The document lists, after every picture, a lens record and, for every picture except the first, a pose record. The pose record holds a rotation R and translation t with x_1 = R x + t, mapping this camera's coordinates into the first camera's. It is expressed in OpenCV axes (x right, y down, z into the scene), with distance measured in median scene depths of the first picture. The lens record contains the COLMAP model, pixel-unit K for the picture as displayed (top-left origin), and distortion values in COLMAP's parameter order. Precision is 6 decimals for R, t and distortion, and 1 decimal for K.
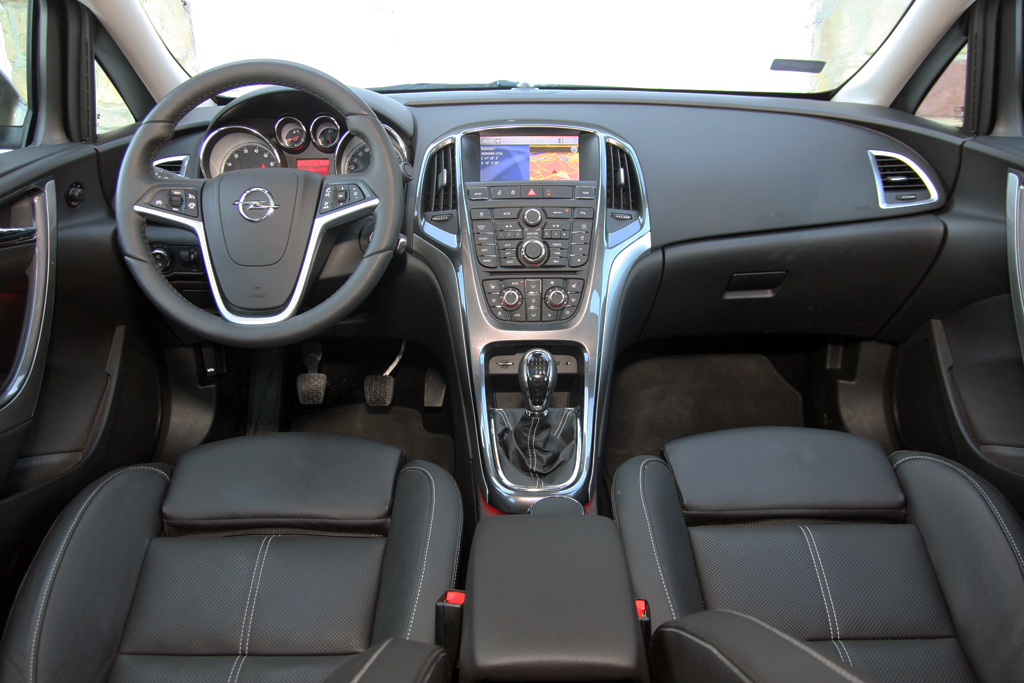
lens RADIAL K [[805.1, 0, 512.0], [0, 805.1, 341.5], [0, 0, 1]] dist [-0.106871, 0.060852]
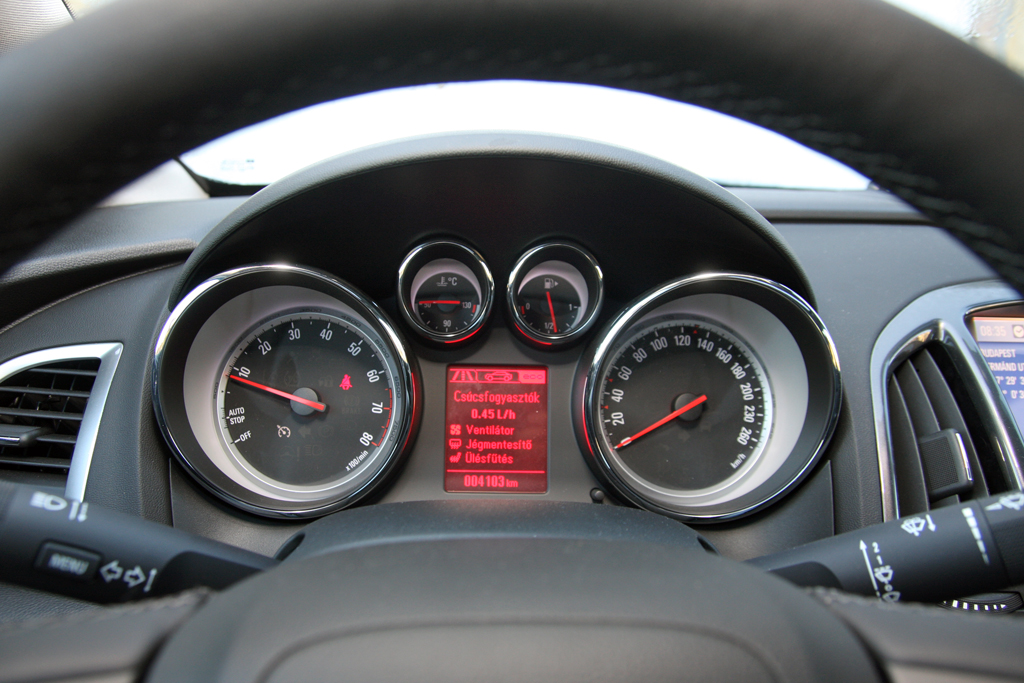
lens RADIAL K [[805.1, 0, 512.0], [0, 805.1, 341.5], [0, 0, 1]] dist [-0.106871, 0.060852]
pose [[0.999322, 0.026365, 0.025681, -0.269070], [-0.022216, 0.988404, -0.150216, -0.200648], [-0.029344, 0.149544, 0.988320, 0.704711]]
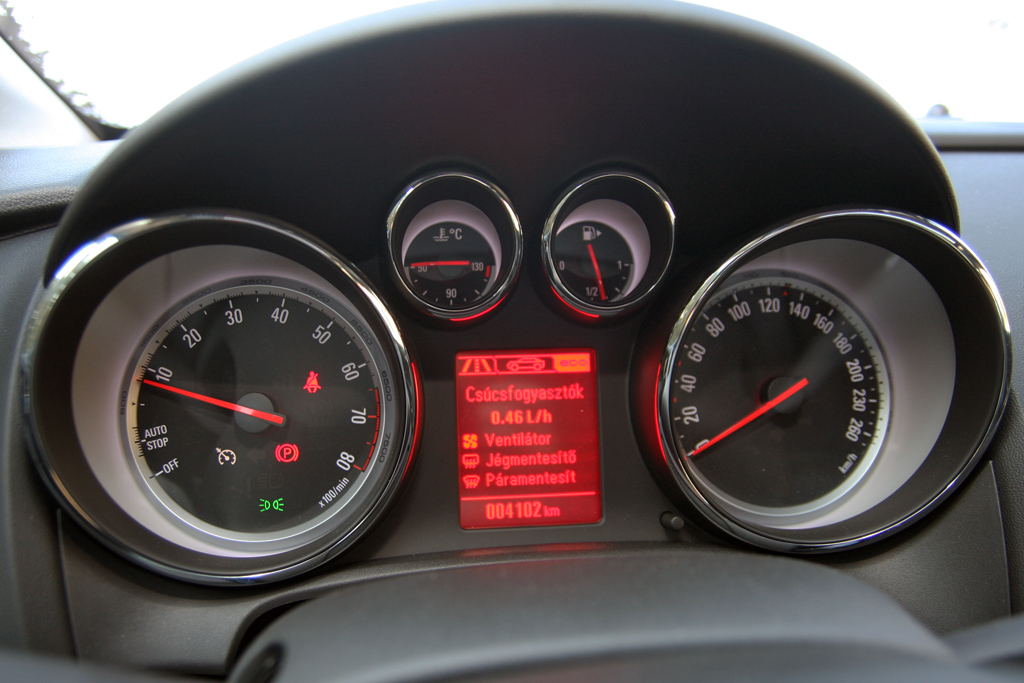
lens RADIAL K [[805.1, 0, 512.0], [0, 805.1, 341.5], [0, 0, 1]] dist [-0.106871, 0.060852]
pose [[0.994057, -0.014832, 0.107844, -0.298037], [0.025946, 0.994405, -0.102398, -0.220163], [-0.105722, 0.104588, 0.988880, 0.806918]]
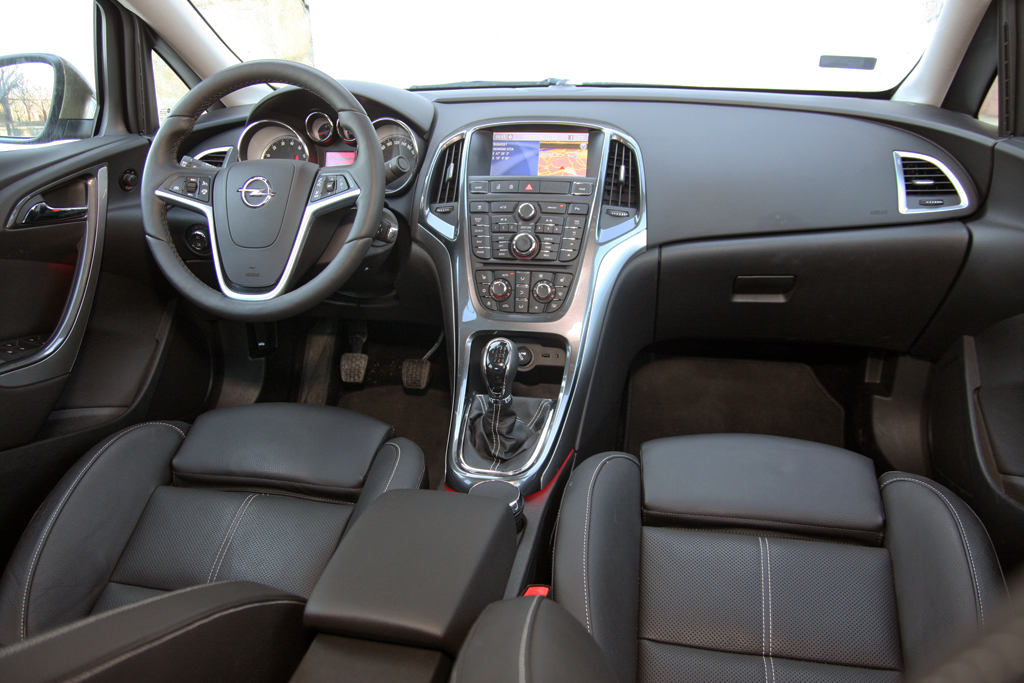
lens RADIAL K [[805.1, 0, 512.0], [0, 805.1, 341.5], [0, 0, 1]] dist [-0.106871, 0.060852]
pose [[0.979483, 0.060139, -0.192344, 0.211193], [-0.059646, 0.998185, 0.008355, 0.003603], [0.192497, 0.003289, 0.981292, -0.009555]]
